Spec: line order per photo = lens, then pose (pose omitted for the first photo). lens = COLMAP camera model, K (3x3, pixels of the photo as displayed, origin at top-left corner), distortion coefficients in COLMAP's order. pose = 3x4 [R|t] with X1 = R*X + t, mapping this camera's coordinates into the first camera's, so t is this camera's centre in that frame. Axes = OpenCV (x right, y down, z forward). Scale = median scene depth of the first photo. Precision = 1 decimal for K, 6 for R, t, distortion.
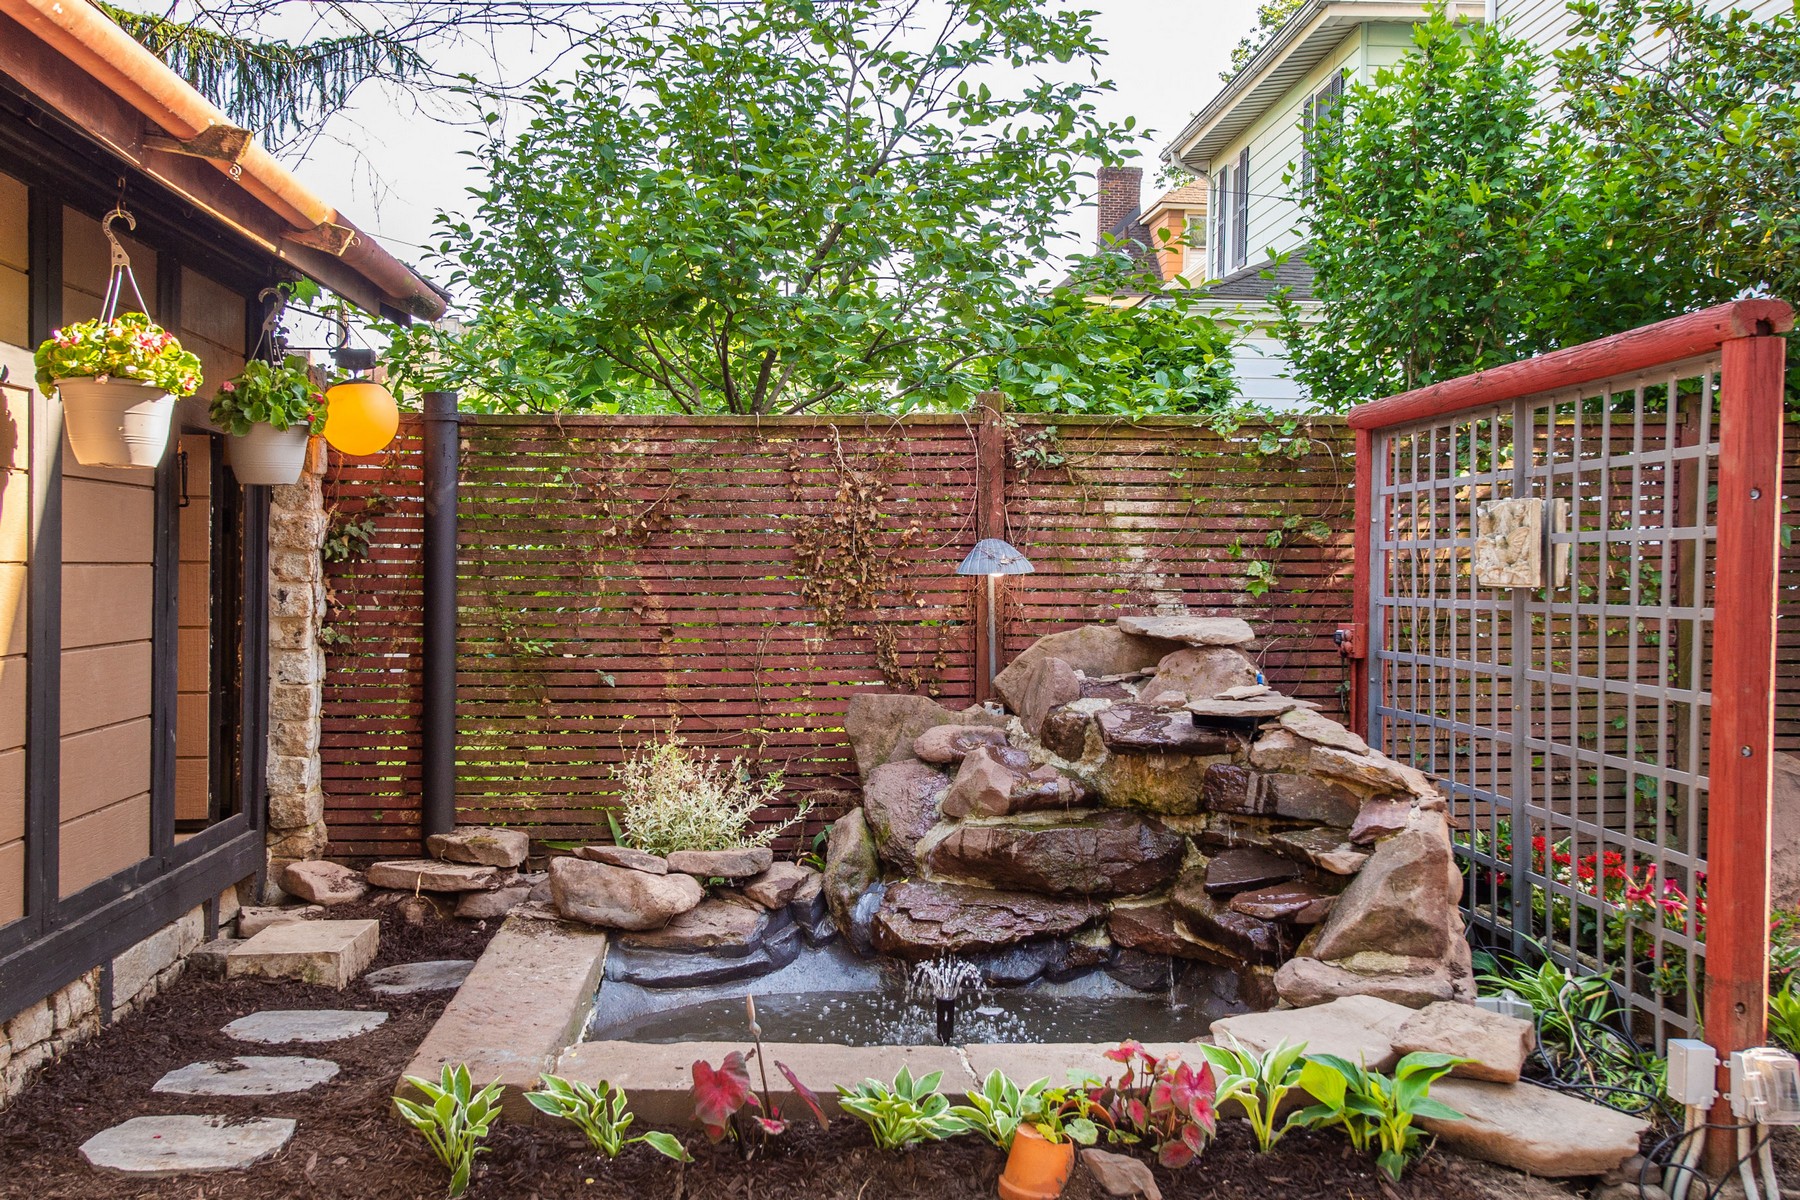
lens RADIAL K [[1847.8, 0, 900.0], [0, 1847.8, 600.0], [0, 0, 1]] dist [0.029808, -0.032196]
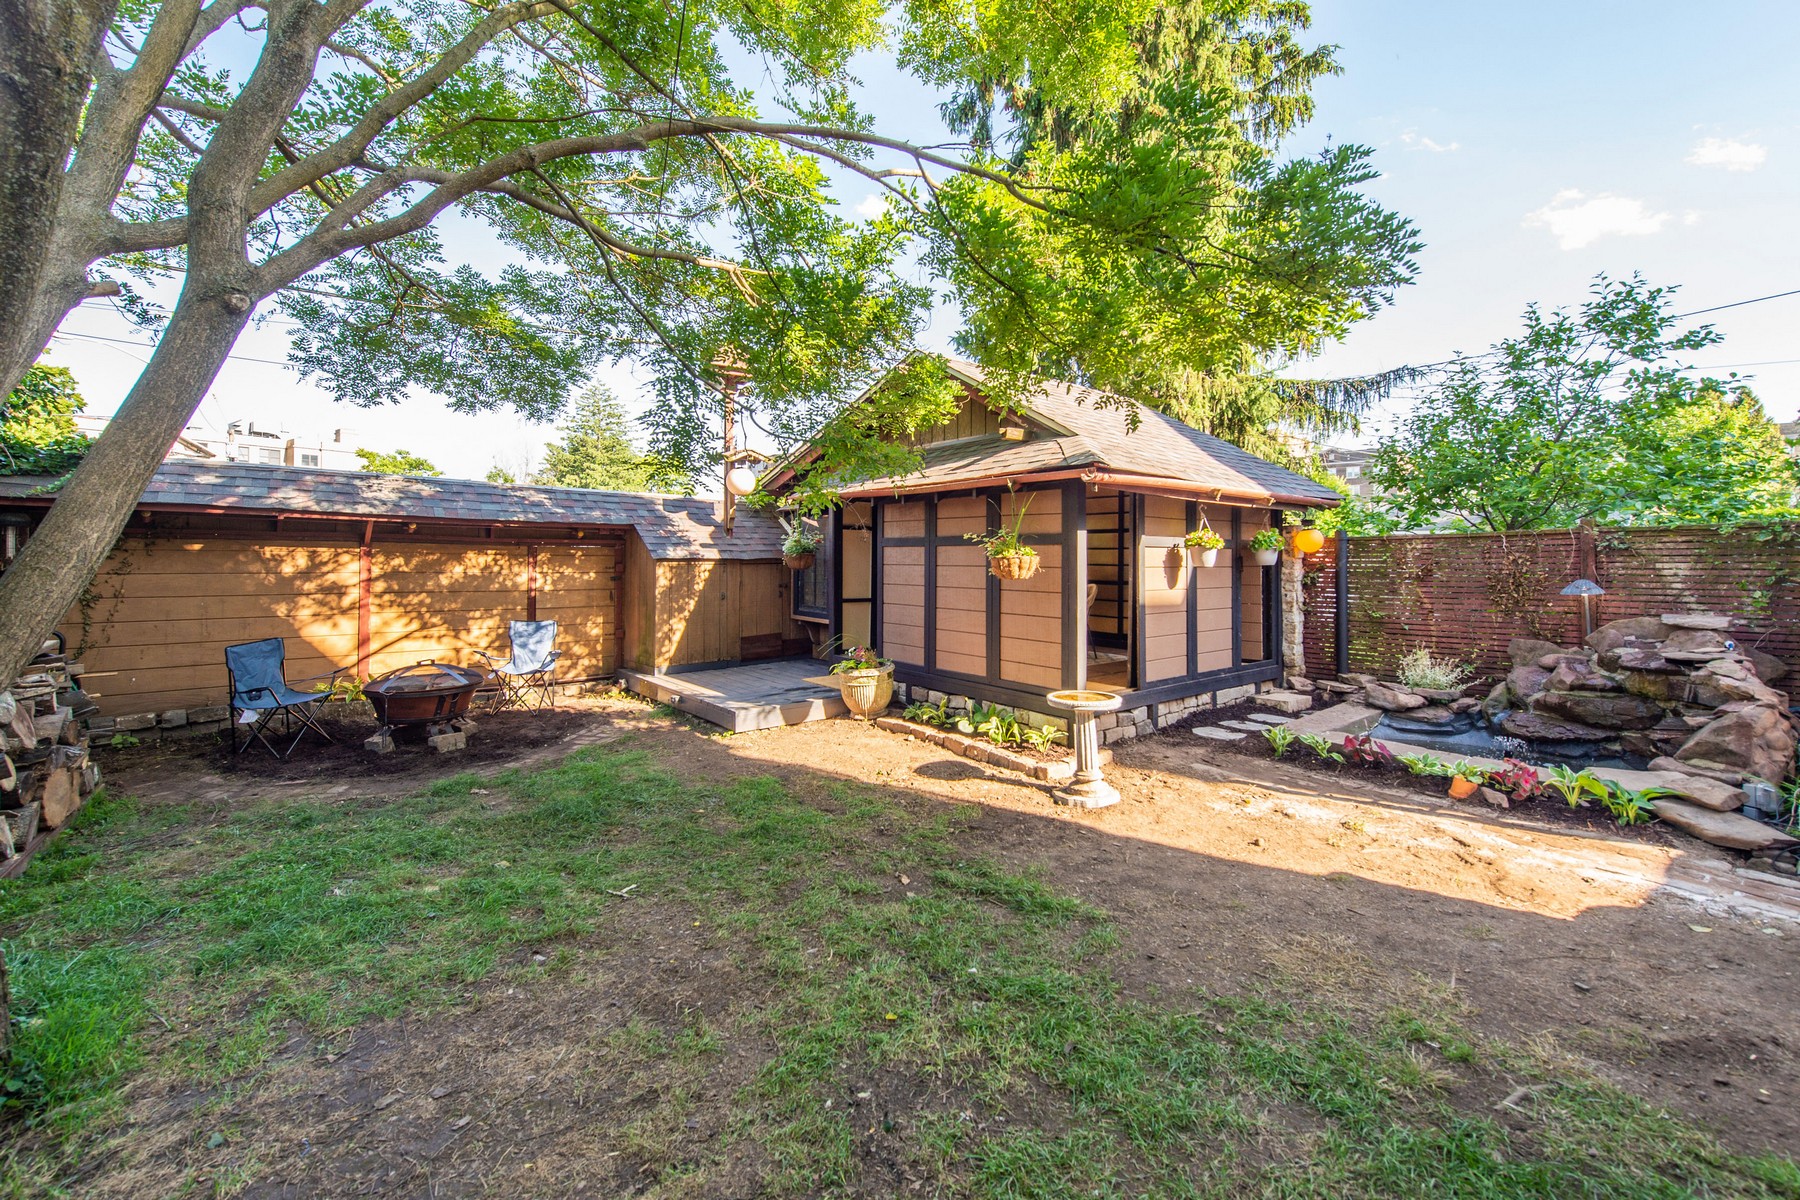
lens RADIAL K [[740.1, 0, 907.7], [0, 740.1, 560.4], [0, 0, 1]] dist [0.002740, 0.000058]
pose [[0.584312, -0.010050, -0.811467, 0.355309], [-0.013601, 0.999662, -0.022175, -0.026804], [0.811415, 0.023994, 0.583978, -0.331577]]
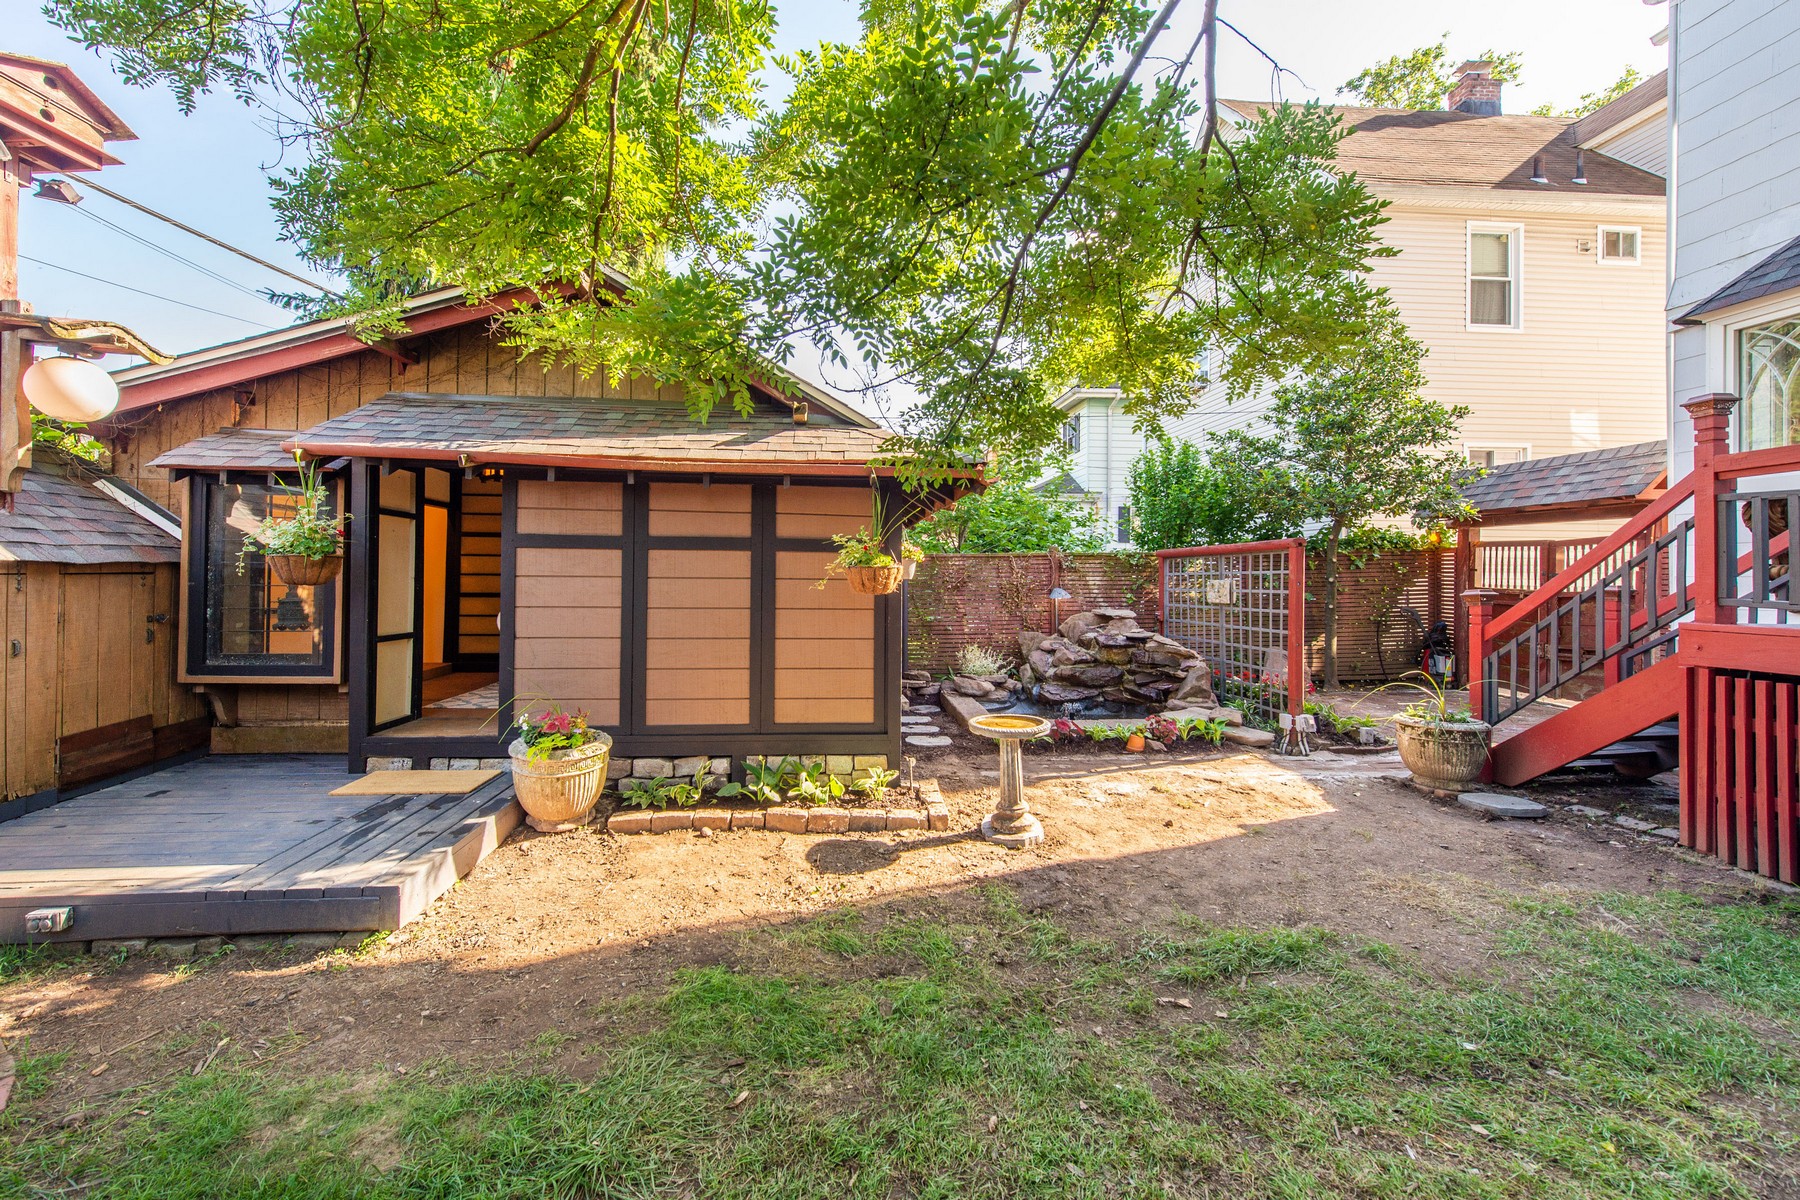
lens RADIAL K [[717.0, 0, 884.4], [0, 717.0, 588.6], [0, 0, 1]] dist [0.009944, -0.000244]
pose [[0.999632, -0.005323, 0.026610, -0.352283], [0.005520, 0.999958, -0.007347, -0.026120], [-0.026570, 0.007491, 0.999619, -0.407037]]
